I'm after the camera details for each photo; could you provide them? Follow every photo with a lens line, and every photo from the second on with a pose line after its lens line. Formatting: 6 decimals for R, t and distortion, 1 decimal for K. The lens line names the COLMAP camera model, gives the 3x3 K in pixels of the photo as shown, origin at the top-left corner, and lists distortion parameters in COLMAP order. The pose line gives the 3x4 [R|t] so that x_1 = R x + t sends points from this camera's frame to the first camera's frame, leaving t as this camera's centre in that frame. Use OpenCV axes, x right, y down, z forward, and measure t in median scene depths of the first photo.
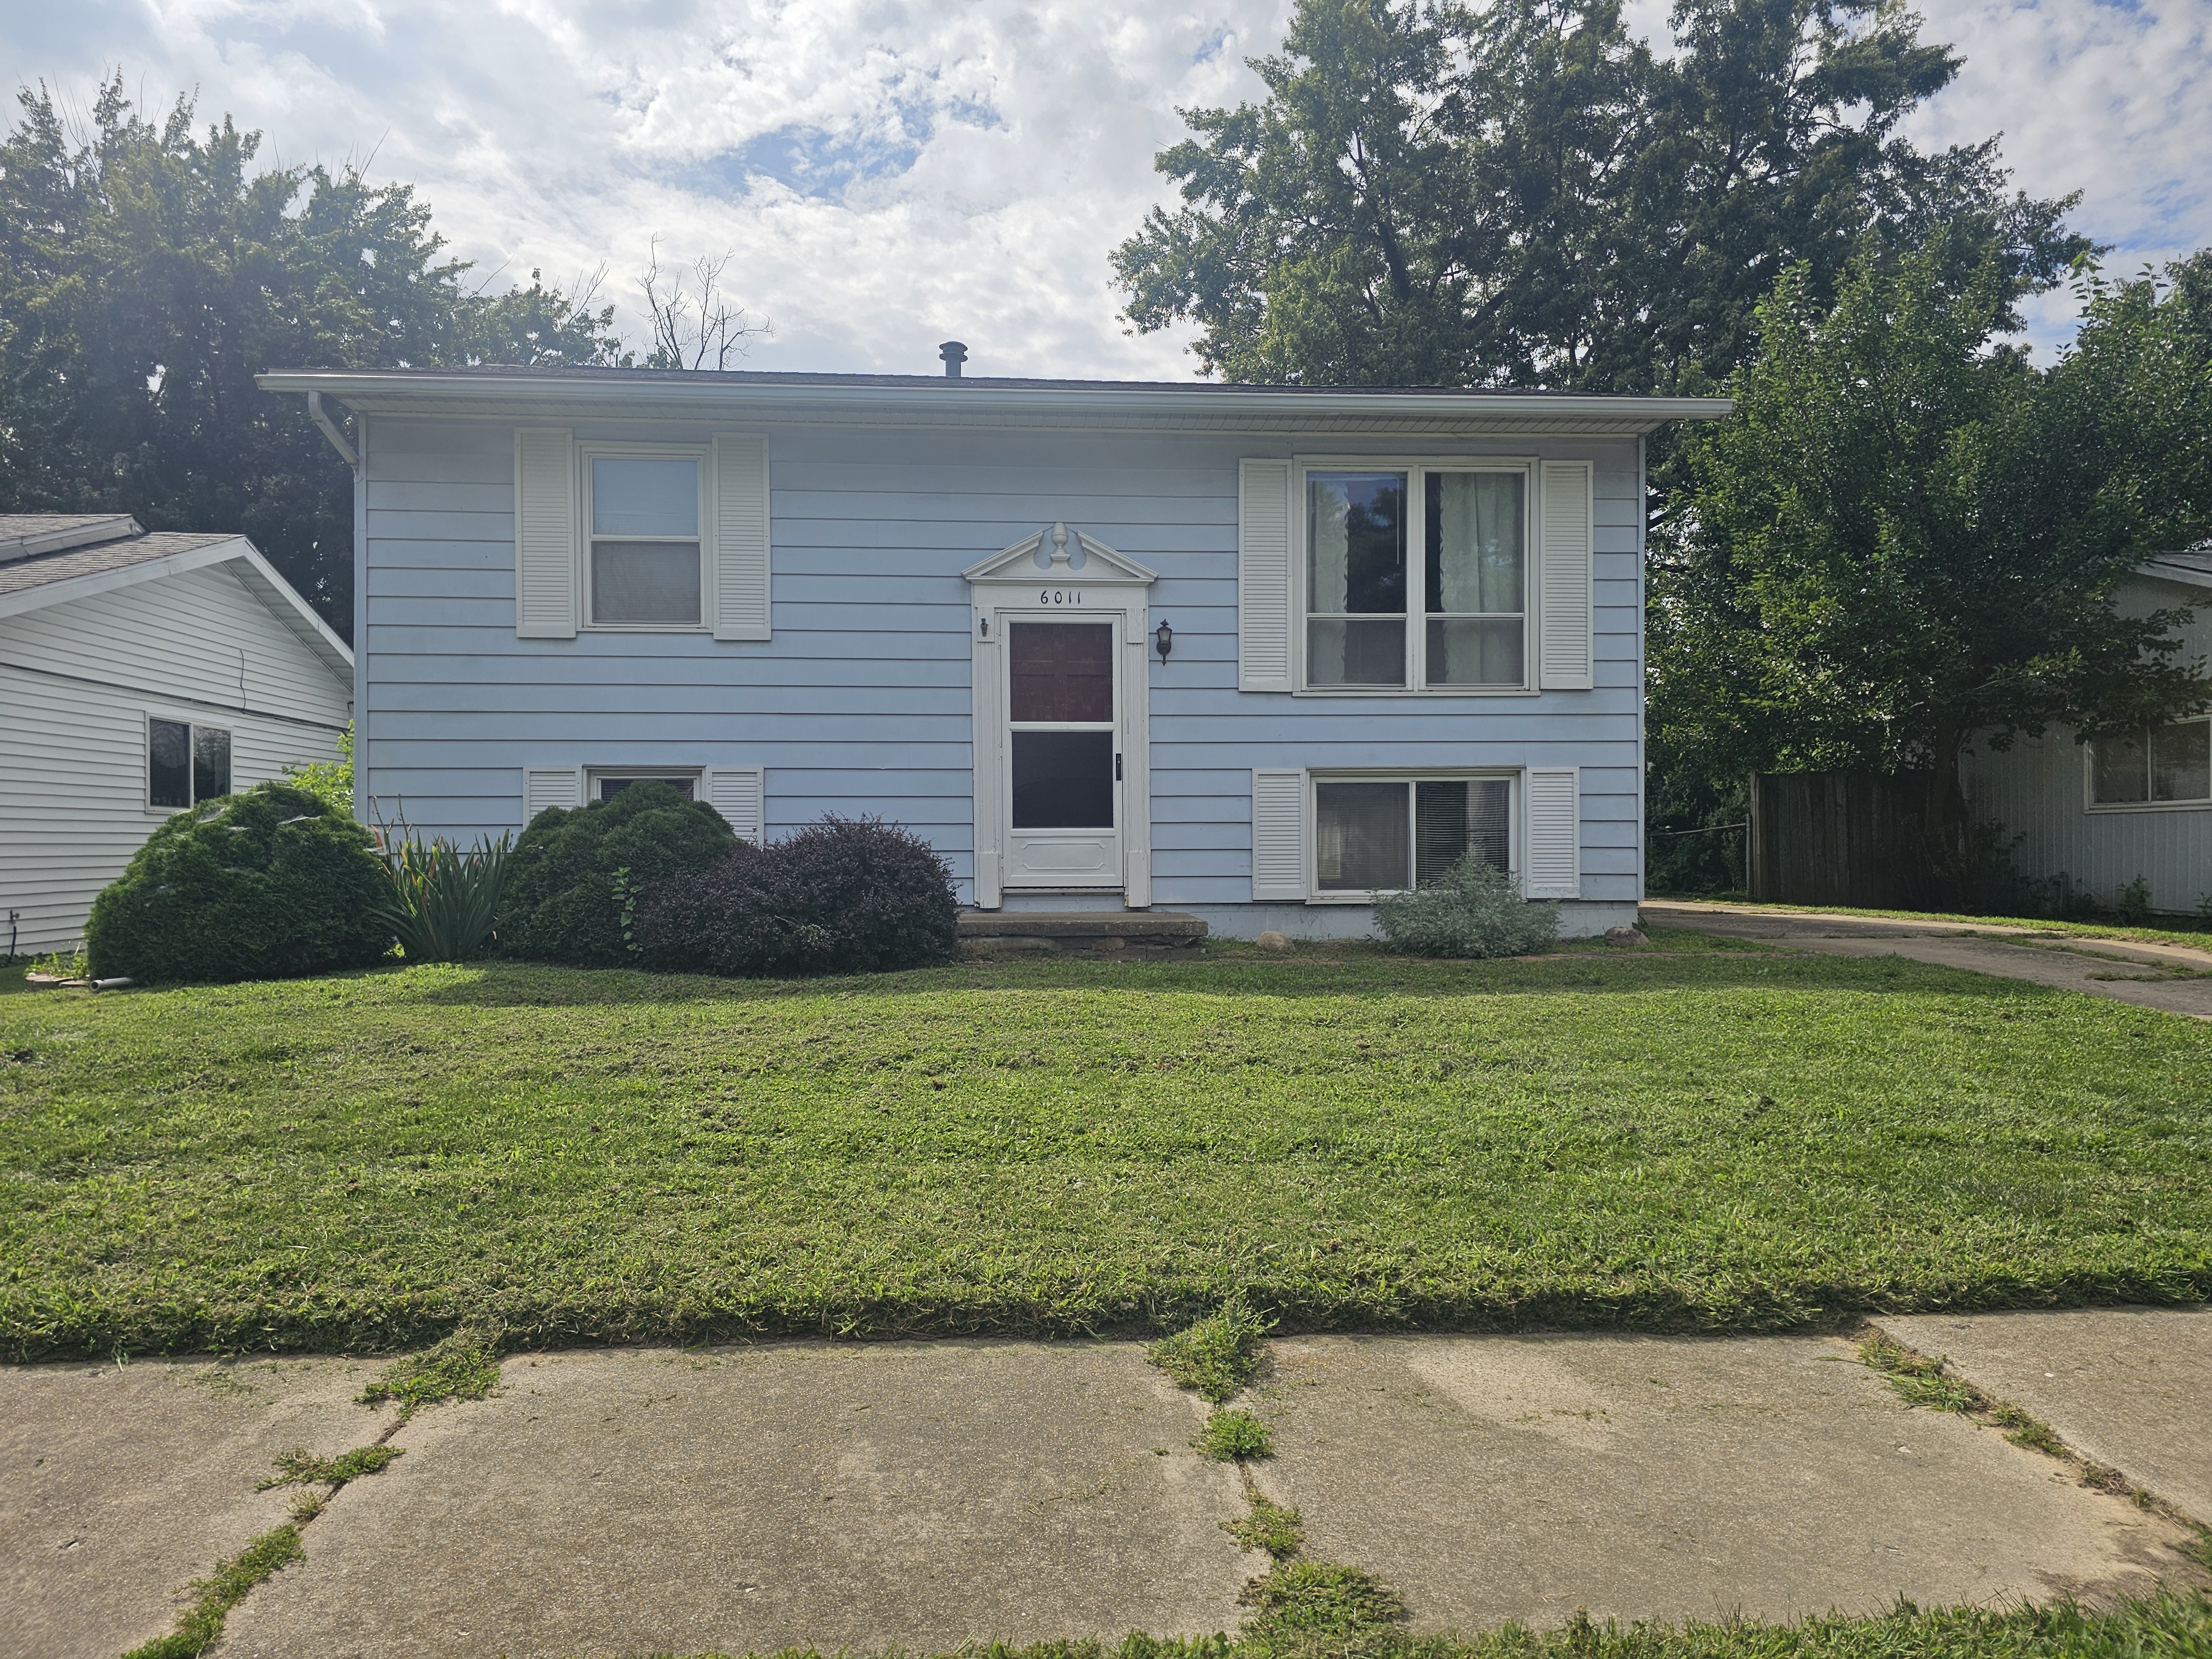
lens RADIAL K [[1484.8, 0, 1104.0], [0, 1484.8, 842.2], [0, 0, 1]] dist [0.080306, -0.046449]
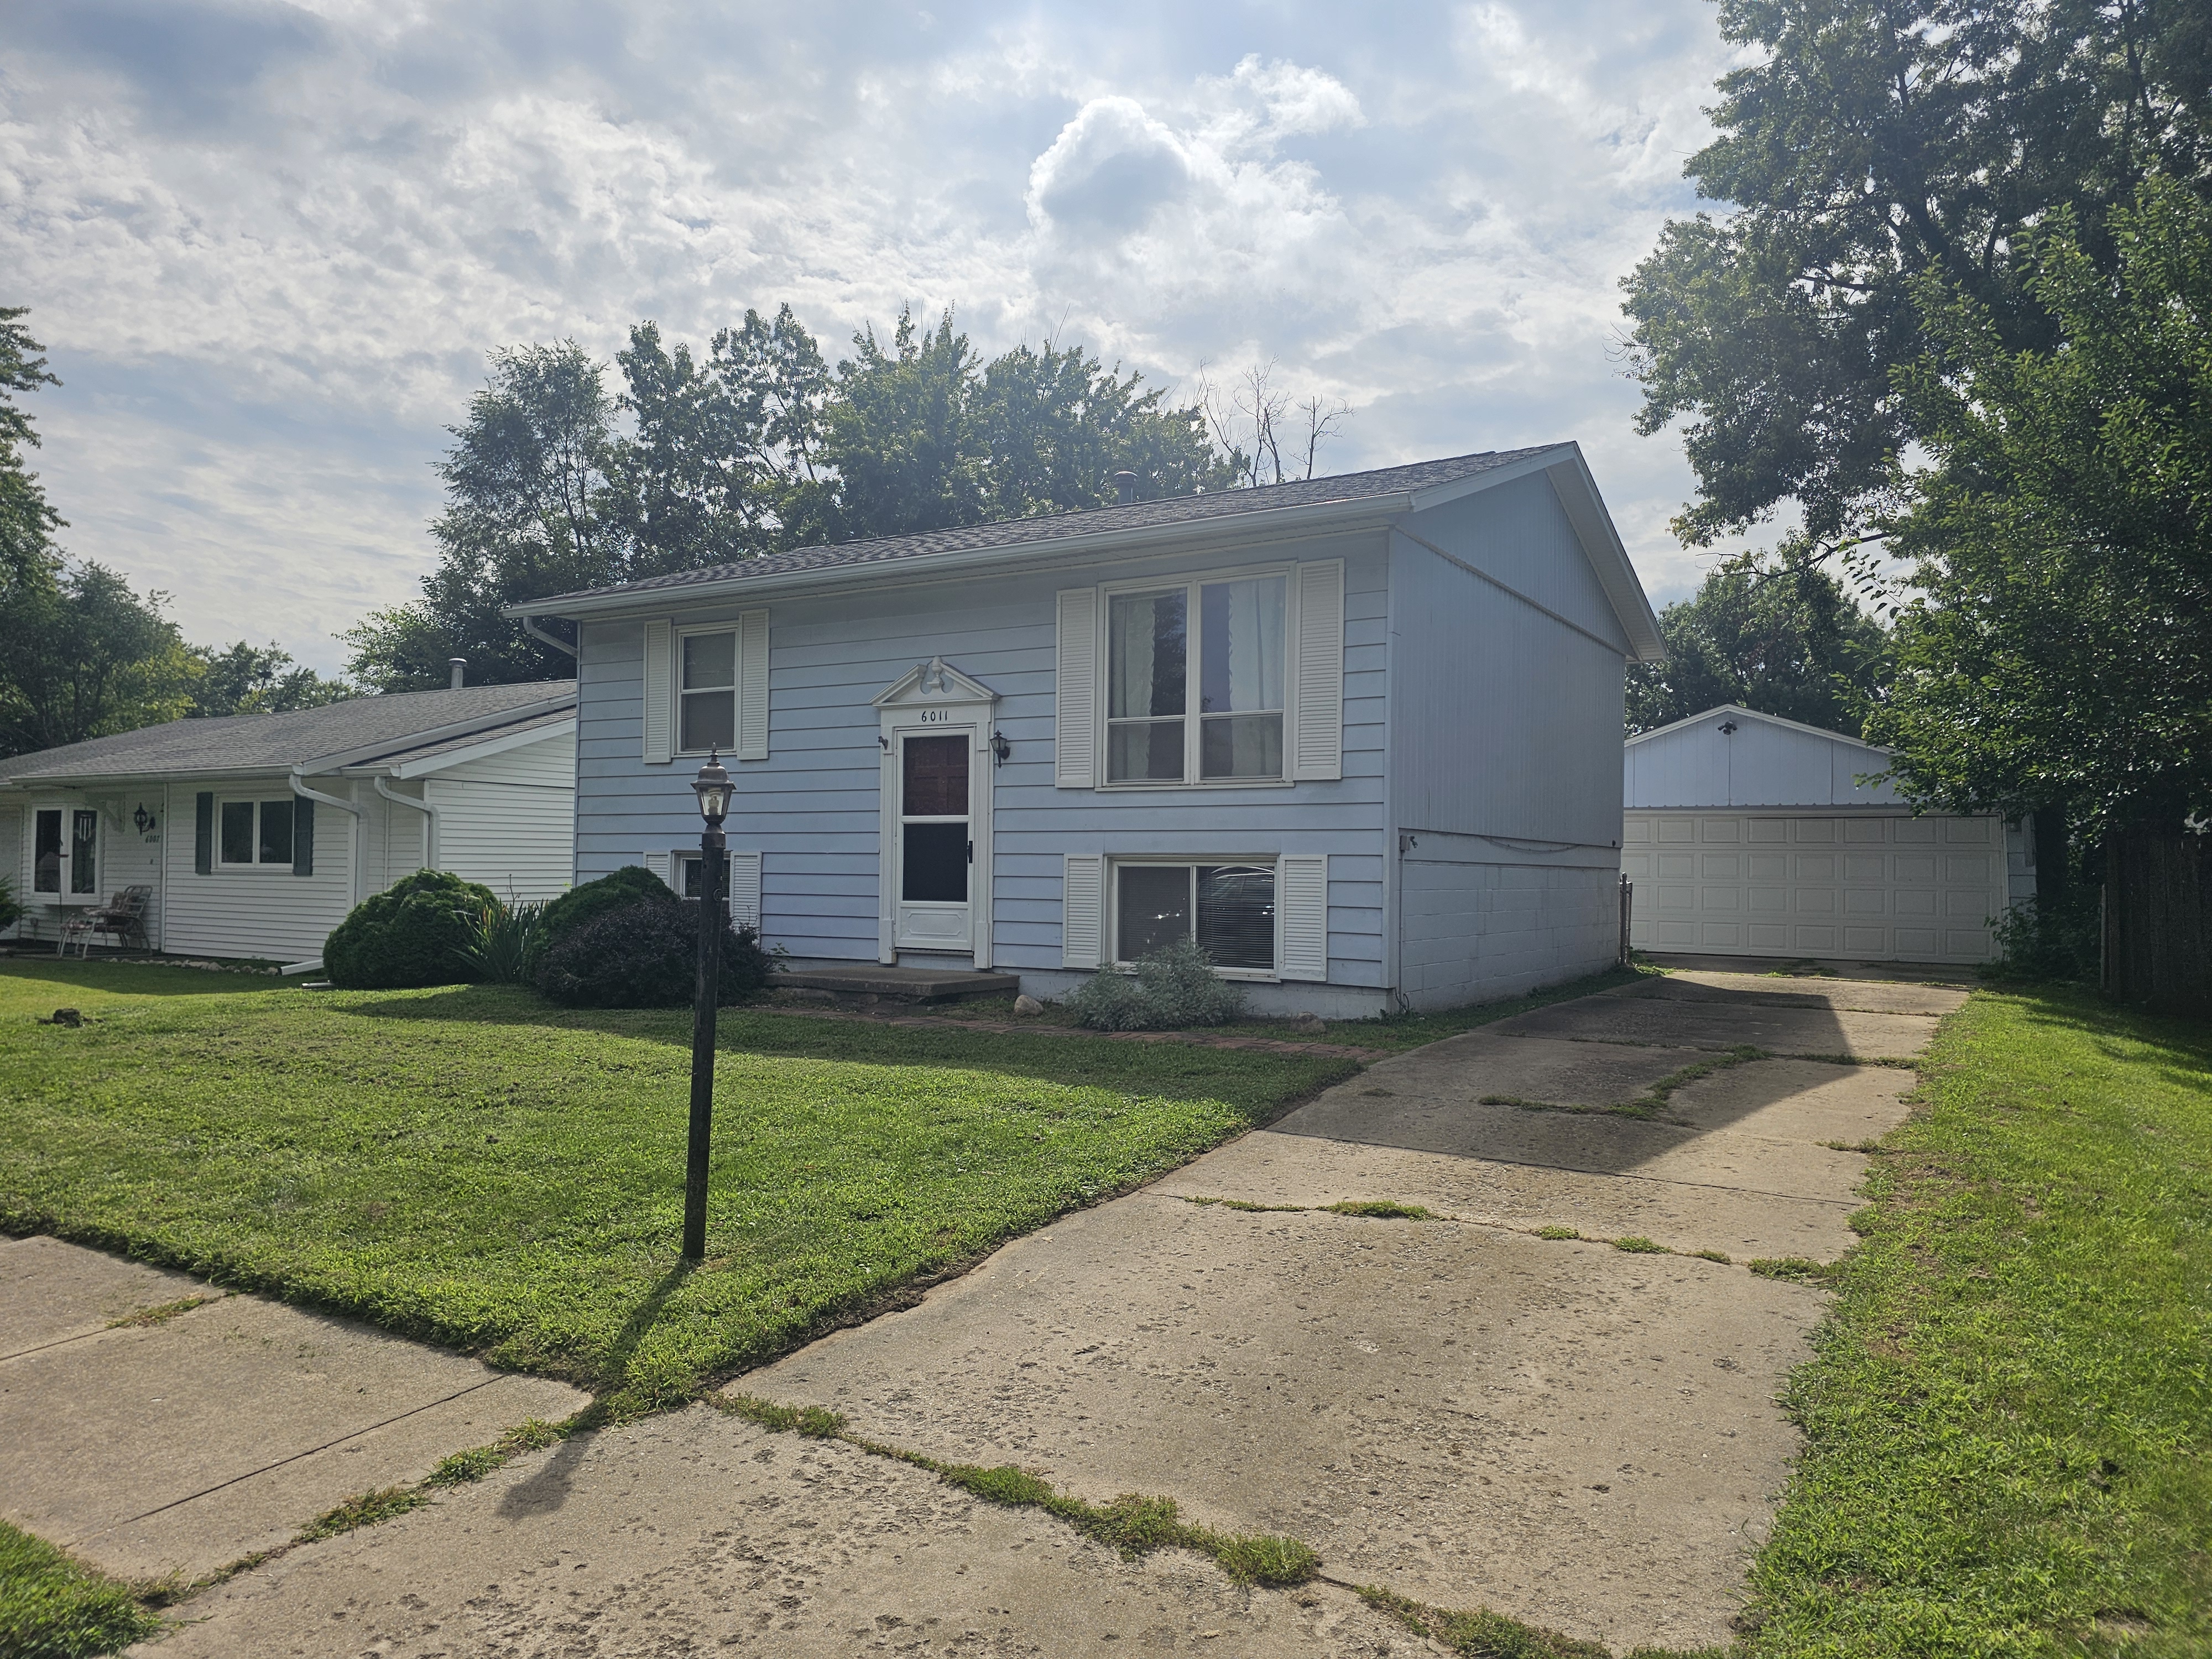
lens RADIAL K [[1484.8, 0, 1099.2], [0, 1484.8, 820.5], [0, 0, 1]] dist [0.080306, -0.046449]
pose [[0.812718, -0.005665, -0.582629, 0.805013], [-0.010165, 0.999663, -0.023899, -0.048612], [0.582568, 0.025346, 0.812387, 0.070900]]
